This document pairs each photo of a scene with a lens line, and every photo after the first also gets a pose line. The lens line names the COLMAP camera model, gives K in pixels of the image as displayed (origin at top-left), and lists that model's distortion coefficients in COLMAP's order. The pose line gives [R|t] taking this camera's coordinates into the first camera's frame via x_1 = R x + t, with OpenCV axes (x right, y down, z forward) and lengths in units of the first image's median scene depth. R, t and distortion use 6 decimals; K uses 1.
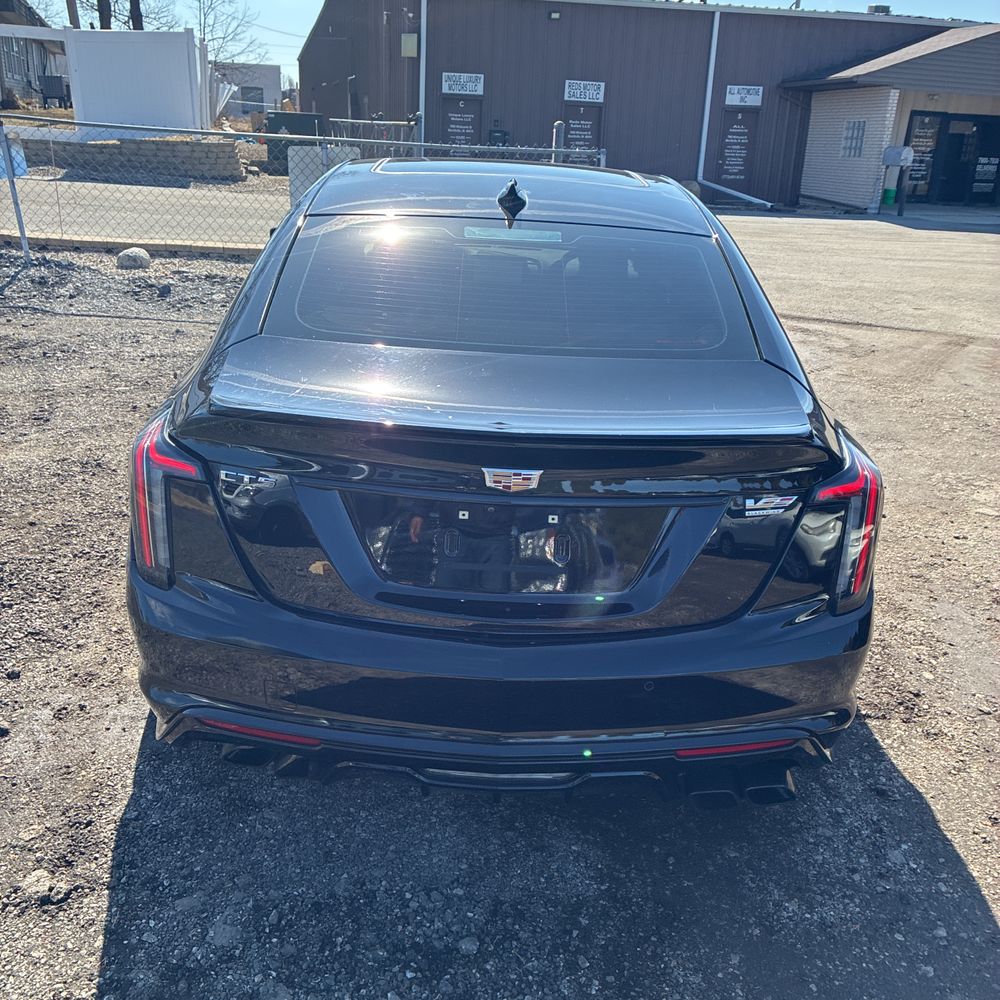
lens RADIAL K [[1038.3, 0, 500.0], [0, 1038.3, 500.0], [0, 0, 1]] dist [0.019216, 0.015216]
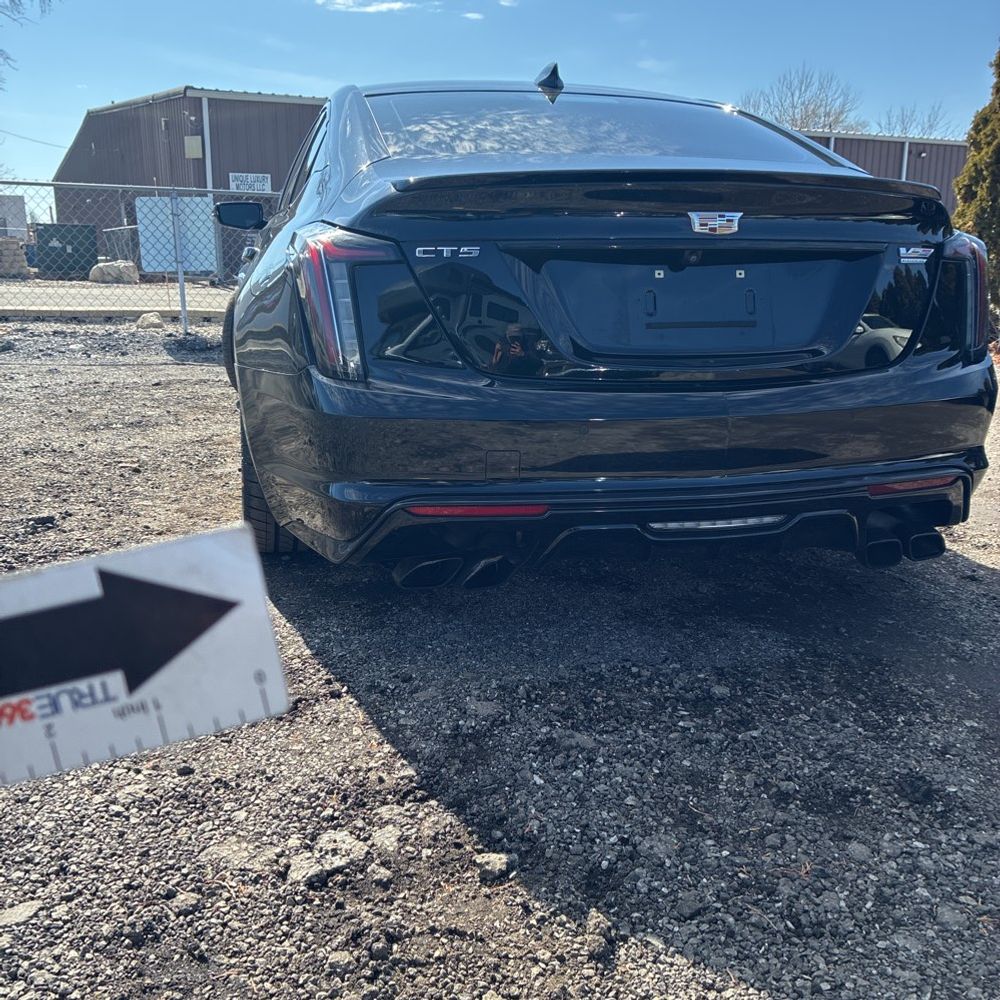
lens RADIAL K [[1038.3, 0, 500.0], [0, 1038.3, 500.0], [0, 0, 1]] dist [0.019216, 0.015216]
pose [[0.971758, -0.092092, 0.217268, -0.105483], [0.116448, 0.987938, -0.102075, 0.078659], [-0.205247, 0.124492, 0.970760, 0.012673]]
